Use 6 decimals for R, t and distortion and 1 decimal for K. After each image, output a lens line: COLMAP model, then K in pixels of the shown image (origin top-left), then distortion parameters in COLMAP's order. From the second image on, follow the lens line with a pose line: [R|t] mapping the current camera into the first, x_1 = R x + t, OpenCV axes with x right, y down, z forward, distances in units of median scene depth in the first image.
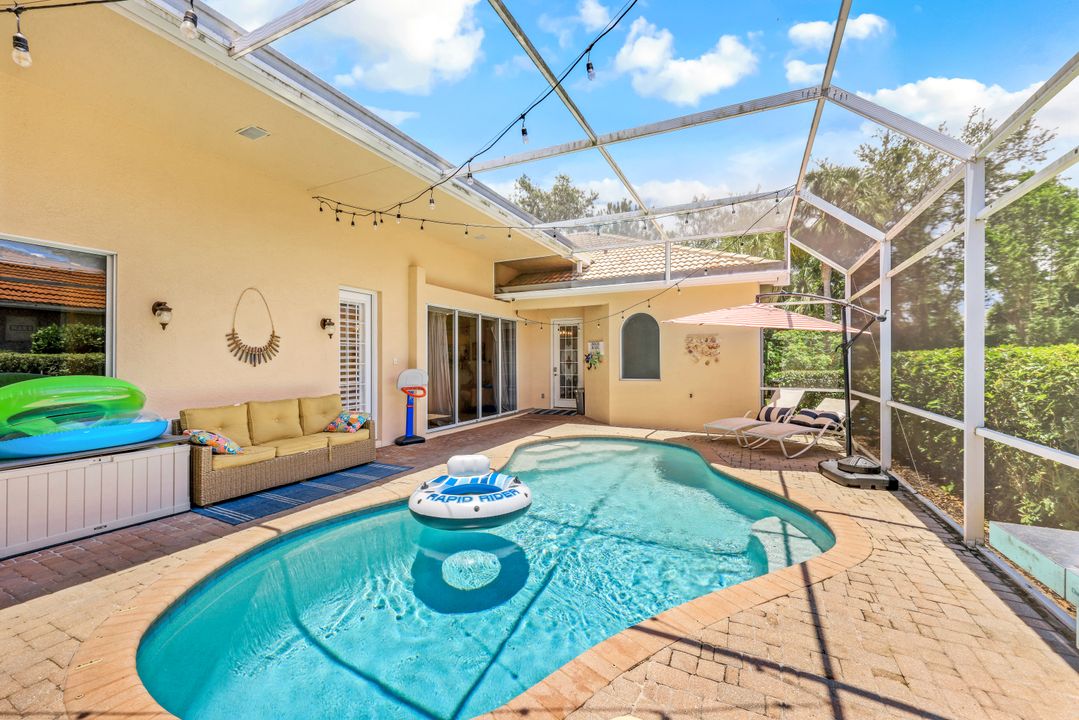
lens RADIAL K [[440.7, 0, 538.9], [0, 440.7, 356.8], [0, 0, 1]] dist [0.015470, 0.000094]
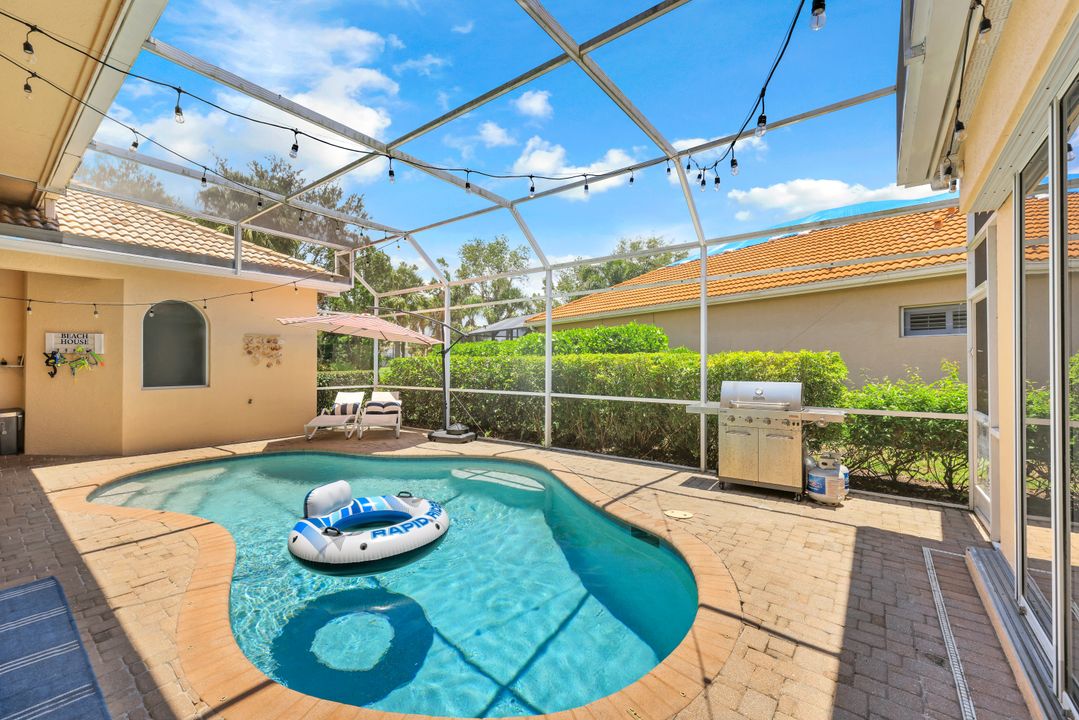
lens RADIAL K [[440.7, 0, 545.7], [0, 440.7, 363.0], [0, 0, 1]] dist [0.015470, 0.000094]
pose [[0.192230, 0.000388, 0.981350, -0.453381], [-0.010253, 0.999946, 0.001613, 0.001686], [-0.981296, -0.010372, 0.192223, 0.243232]]
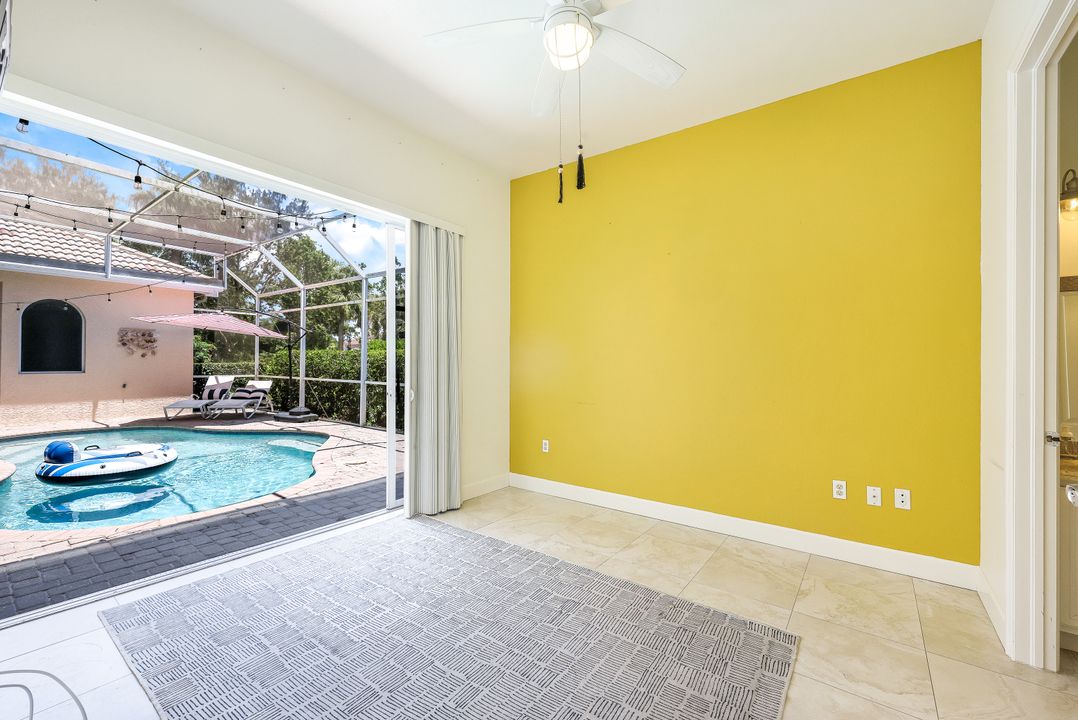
lens RADIAL K [[439.9, 0, 531.3], [0, 439.9, 360.2], [0, 0, 1]] dist [-0.000163, 0.000272]
pose [[0.161039, 0.008238, 0.986914, -0.563748], [-0.021440, 0.999758, -0.004847, 0.011110], [-0.986715, -0.020379, 0.161176, -0.135116]]
